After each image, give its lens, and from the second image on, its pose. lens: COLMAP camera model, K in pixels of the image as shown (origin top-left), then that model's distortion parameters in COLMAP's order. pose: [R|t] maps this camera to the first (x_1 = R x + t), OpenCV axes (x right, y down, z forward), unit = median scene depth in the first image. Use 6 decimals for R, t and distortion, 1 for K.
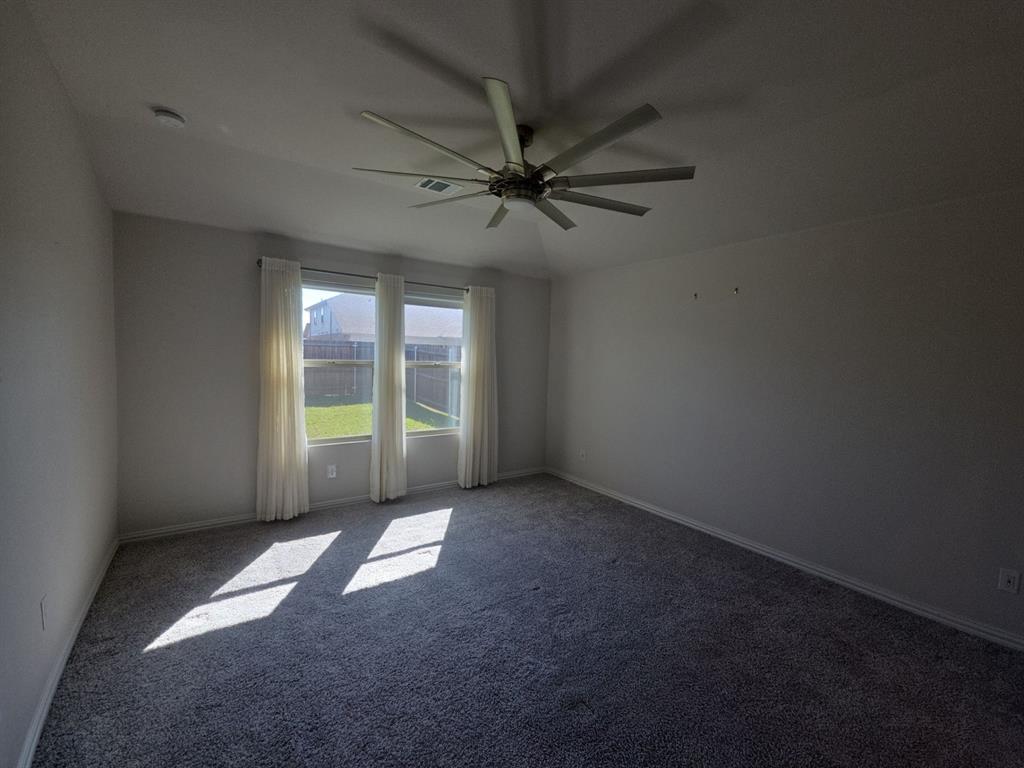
lens RADIAL K [[428.2, 0, 510.2], [0, 428.2, 381.2], [0, 0, 1]] dist [0.017504, -0.012765]
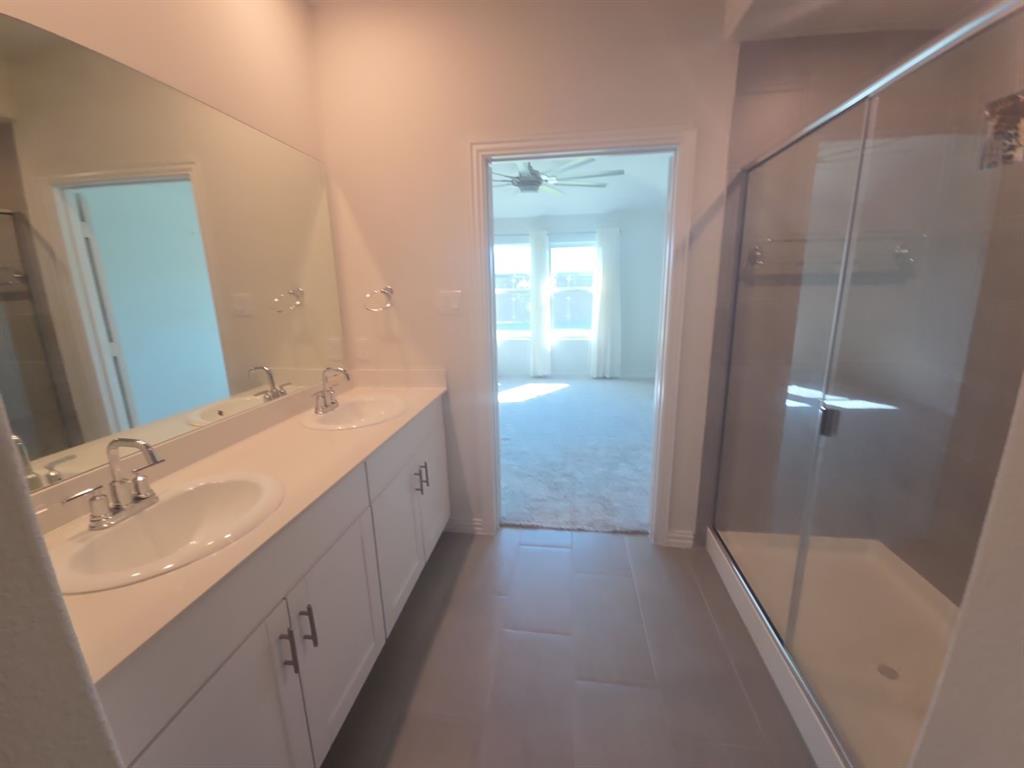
lens RADIAL K [[419.0, 0, 509.7], [0, 419.0, 386.6], [0, 0, 1]] dist [0.017942, -0.011081]
pose [[0.735102, 0.114788, -0.668168, 0.836157], [0.001616, 0.985263, 0.171041, 0.052659], [0.677955, -0.126812, 0.724083, -0.273782]]
